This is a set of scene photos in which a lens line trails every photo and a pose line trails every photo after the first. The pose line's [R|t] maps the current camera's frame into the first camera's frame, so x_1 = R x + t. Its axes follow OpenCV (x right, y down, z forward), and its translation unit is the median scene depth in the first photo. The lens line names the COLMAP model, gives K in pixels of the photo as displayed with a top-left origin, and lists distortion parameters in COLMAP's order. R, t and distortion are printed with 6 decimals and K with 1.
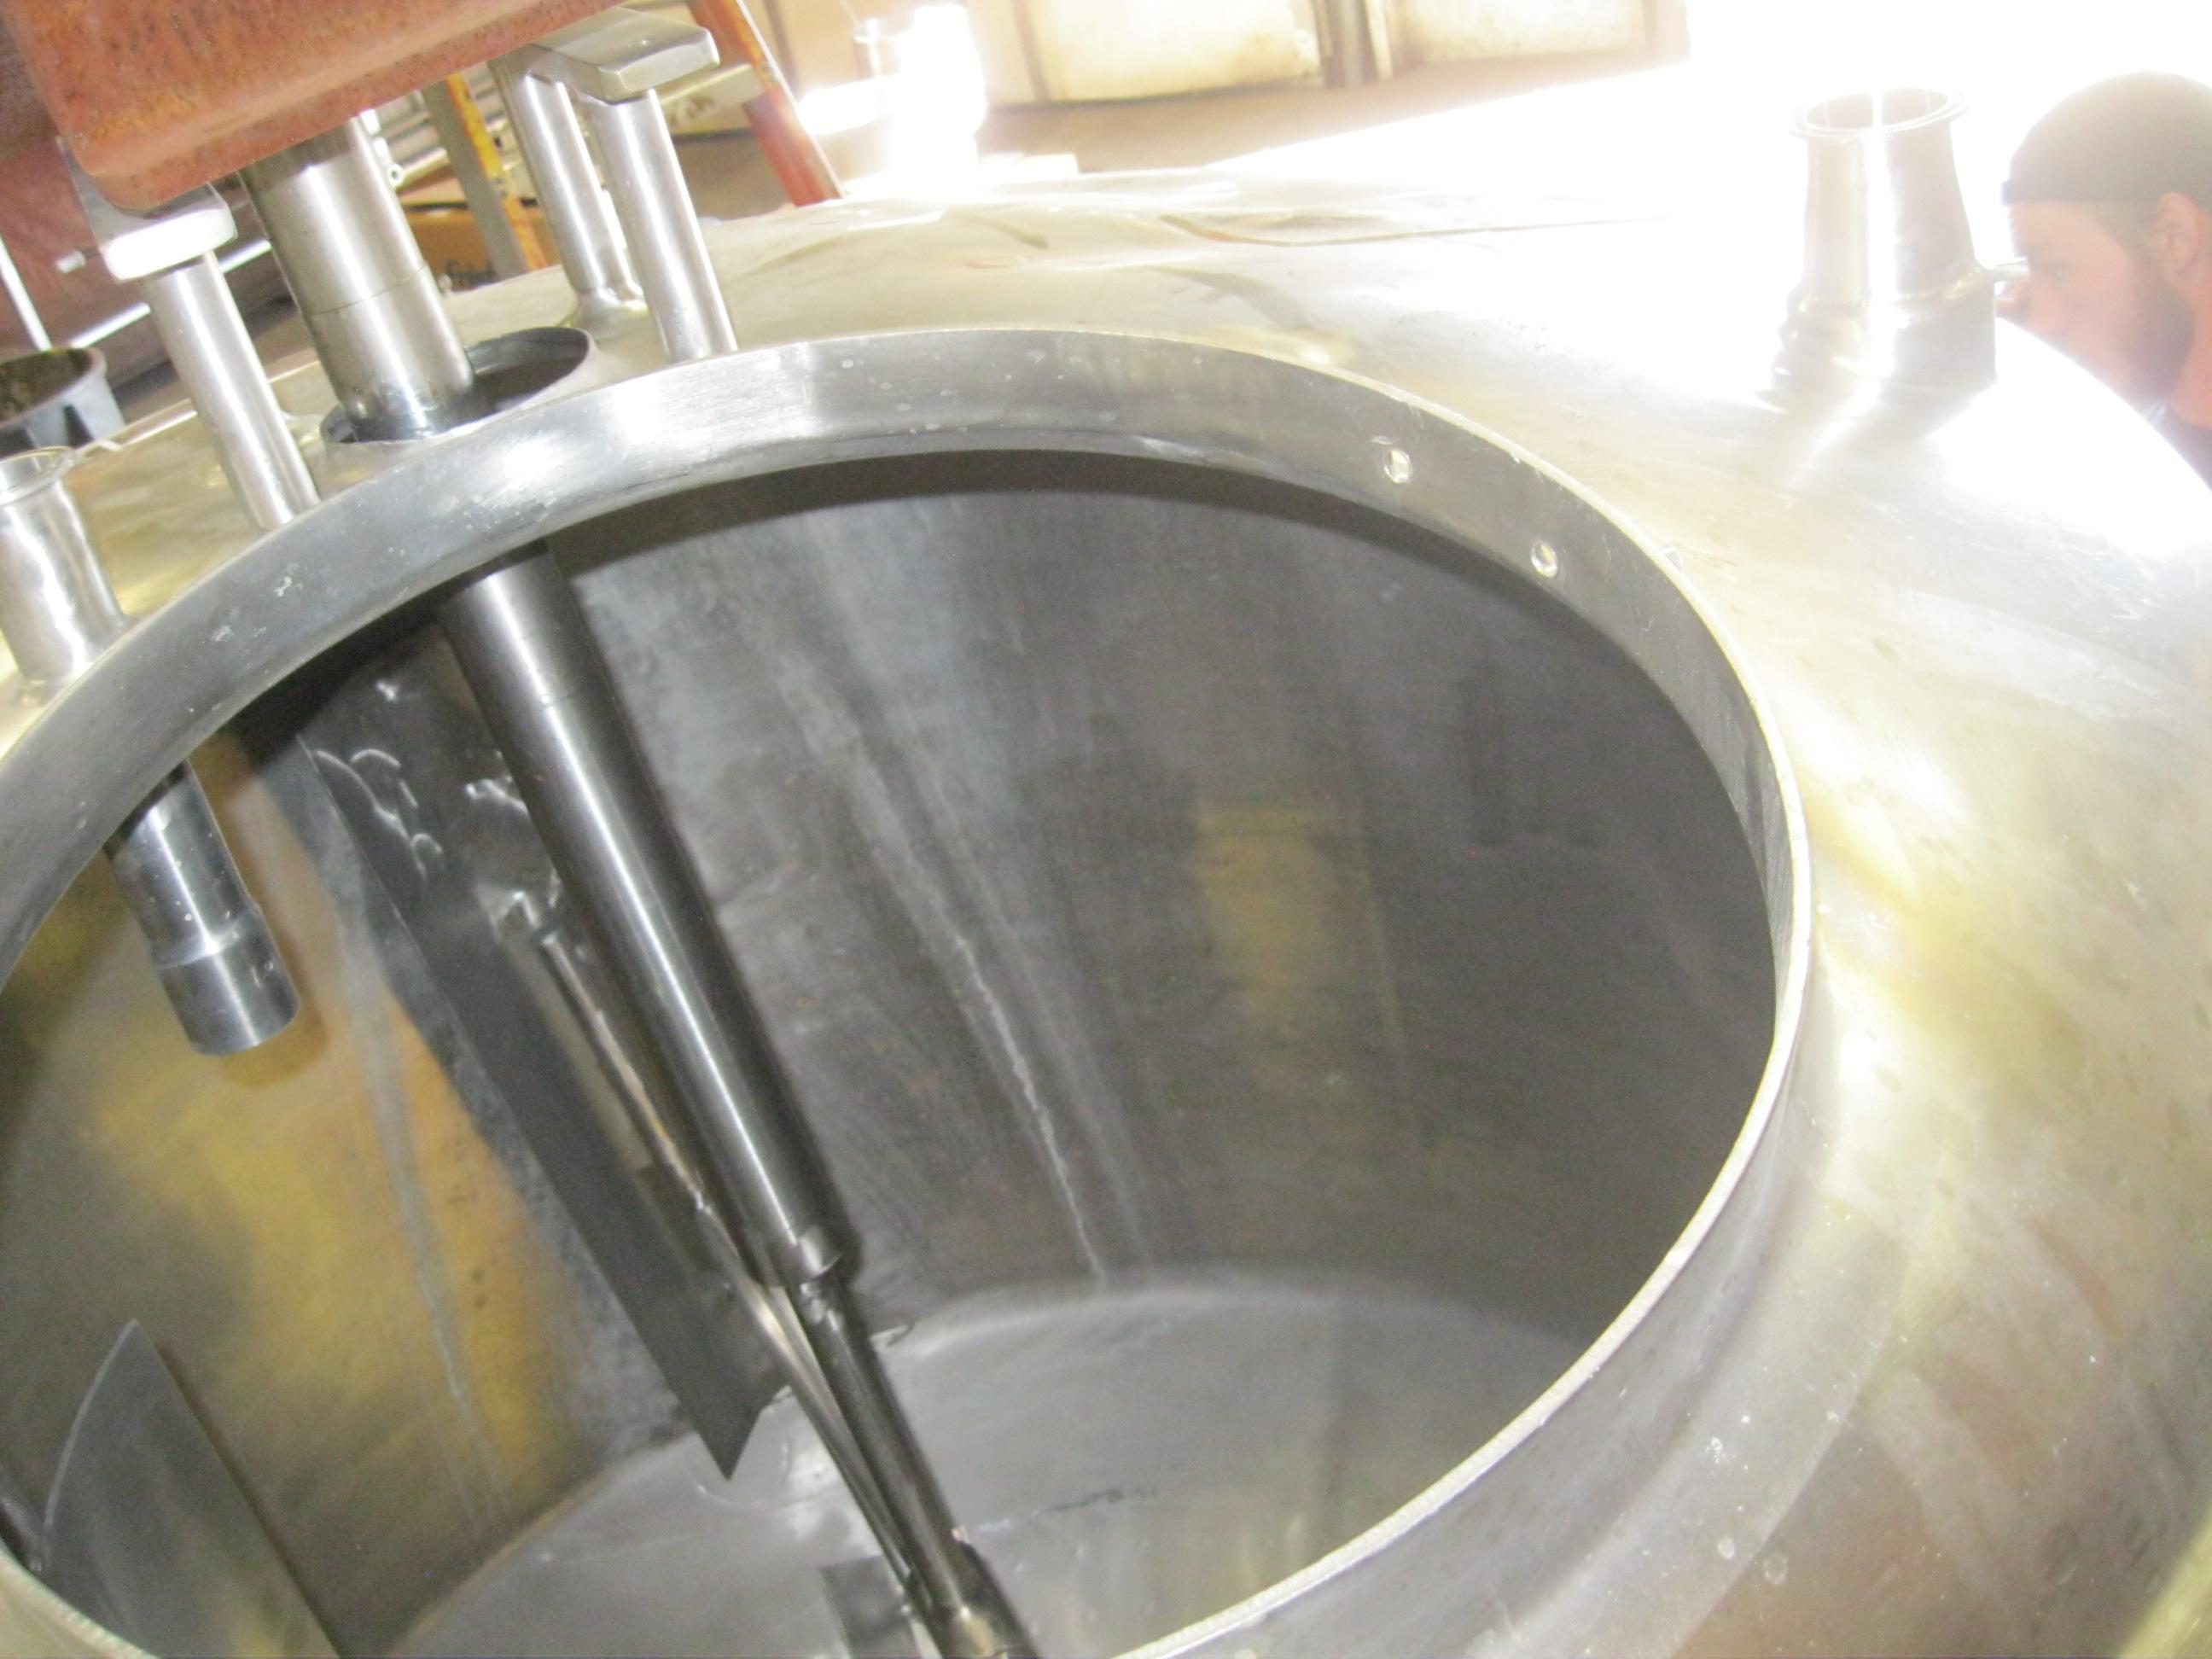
lens RADIAL K [[2404.9, 0, 1106.0], [0, 2404.9, 829.5], [0, 0, 1]] dist [-0.132085, 0.036397]
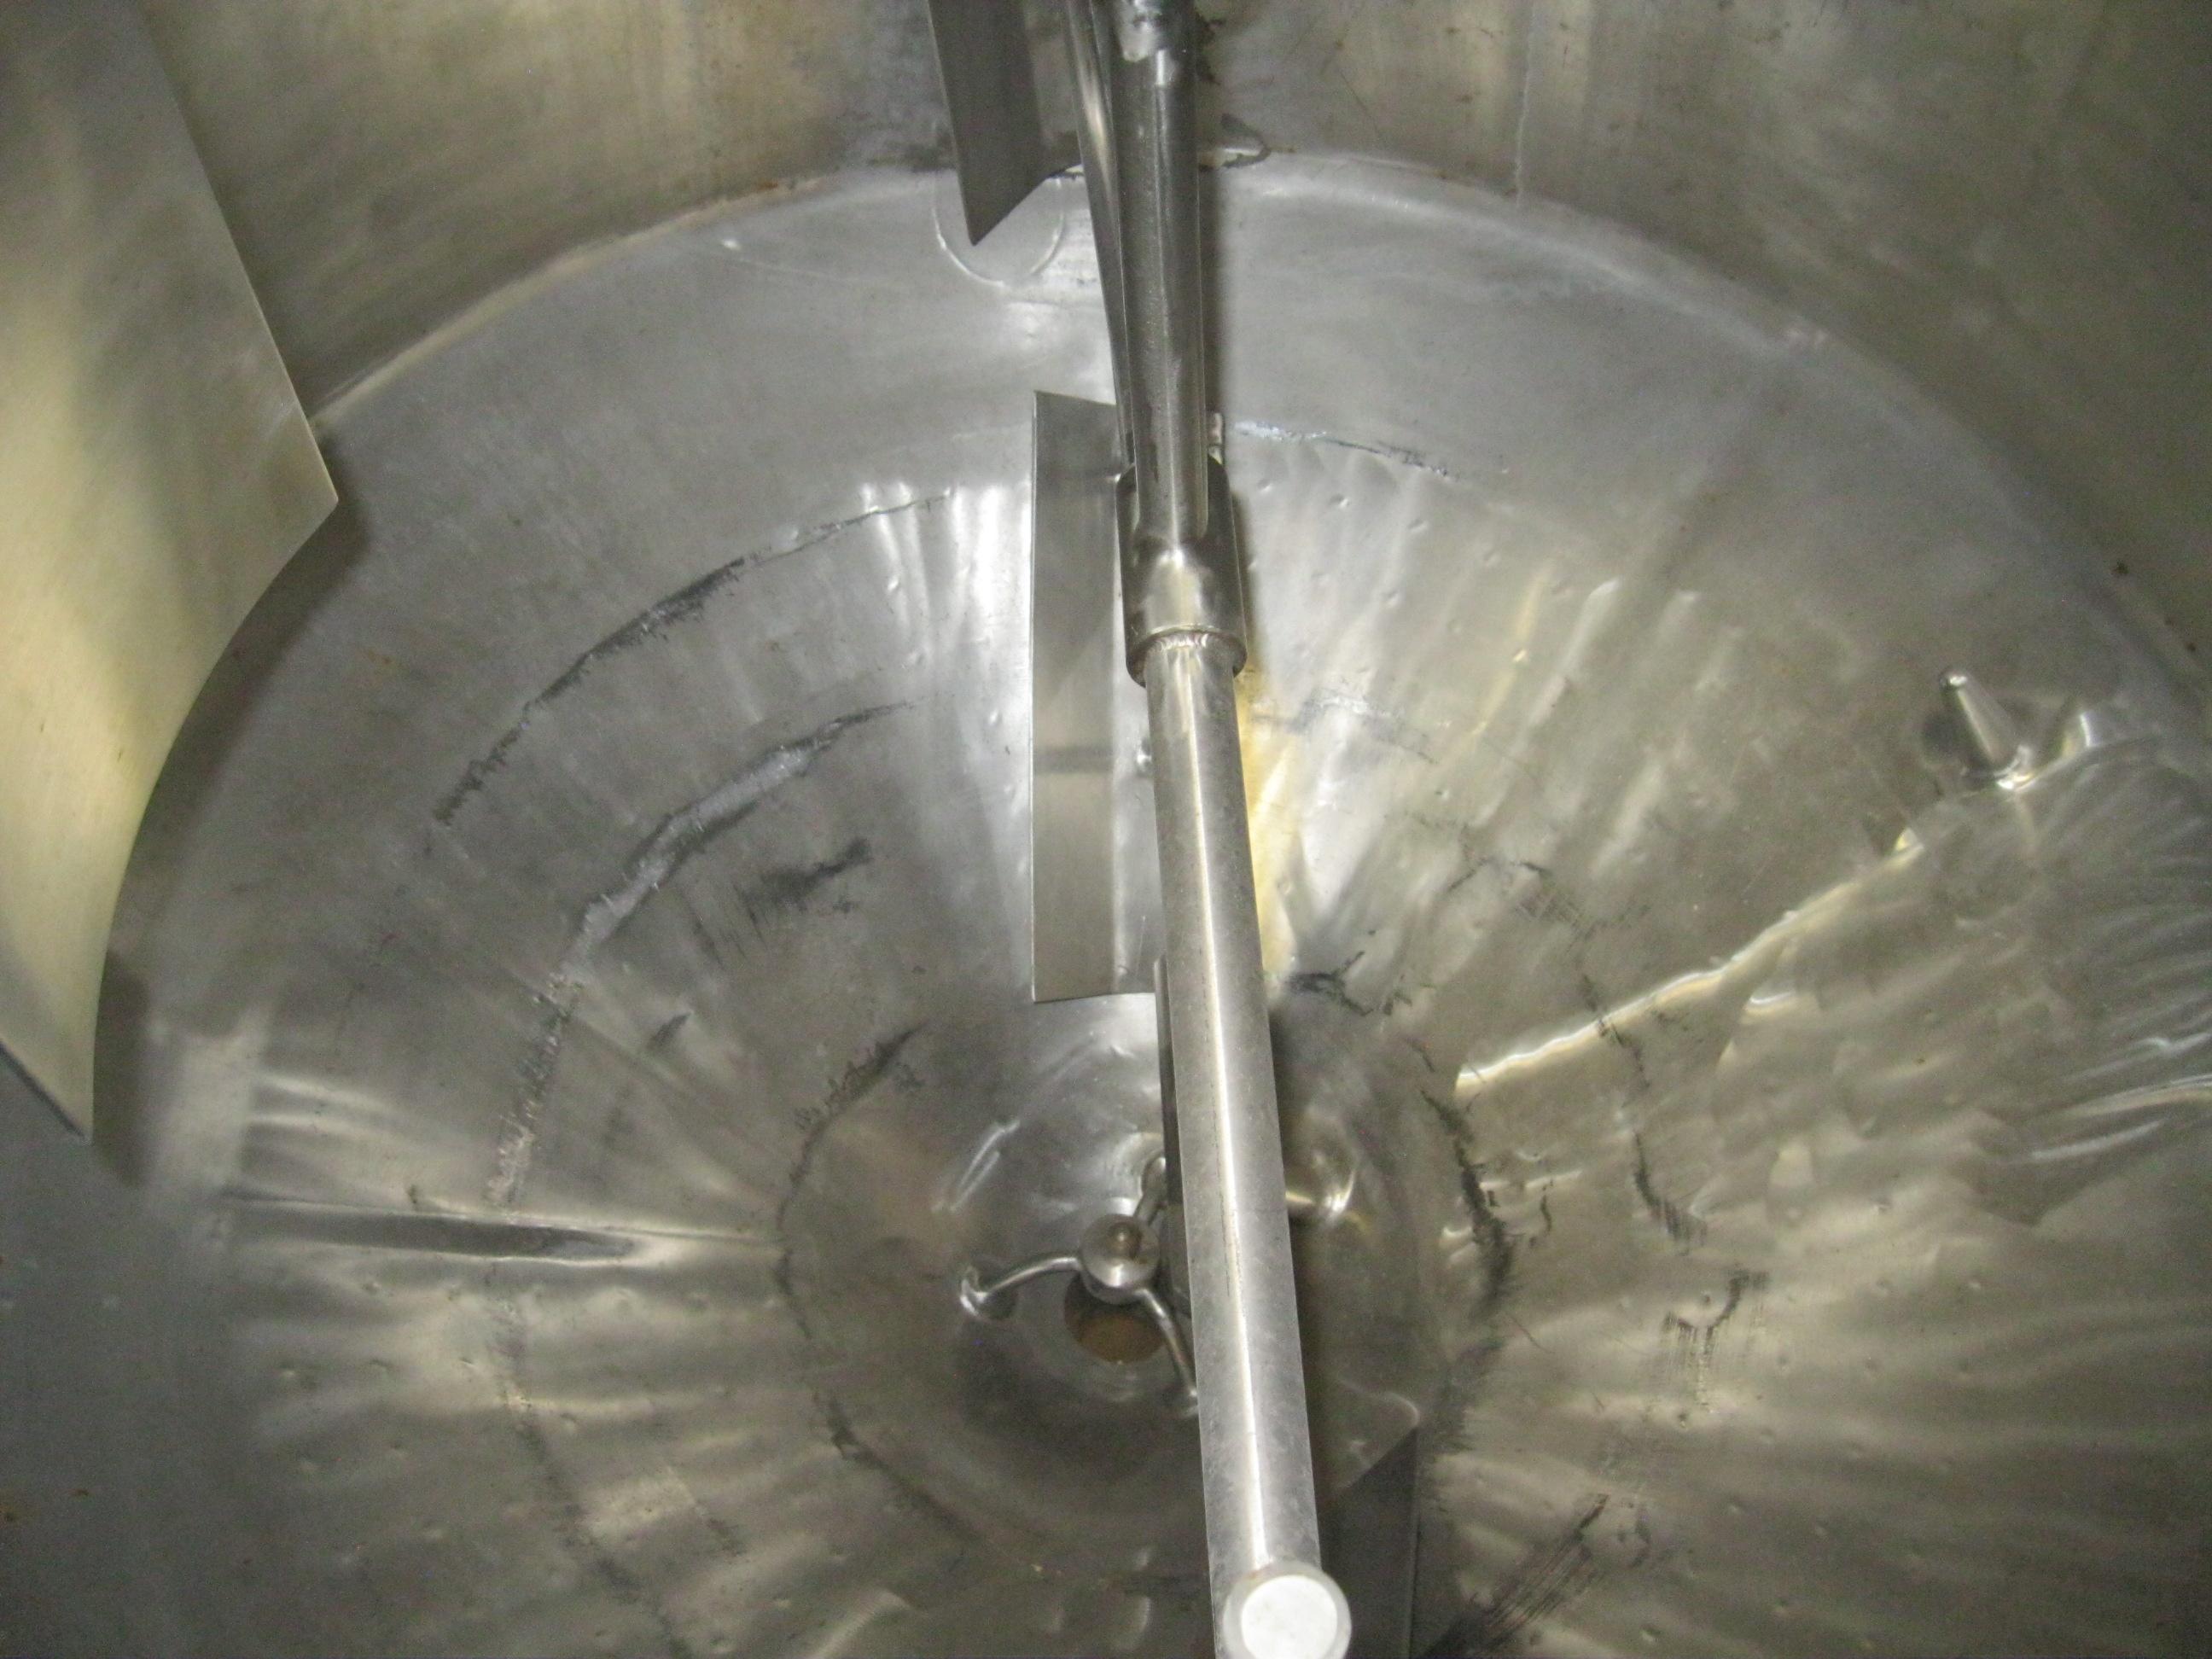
lens RADIAL K [[2404.9, 0, 1106.0], [0, 2404.9, 829.5], [0, 0, 1]] dist [-0.132085, 0.036397]
pose [[0.907499, 0.419554, -0.020483, -0.020367], [-0.364694, 0.811159, 0.457186, 0.052263], [0.208430, -0.407426, 0.889135, 0.221459]]
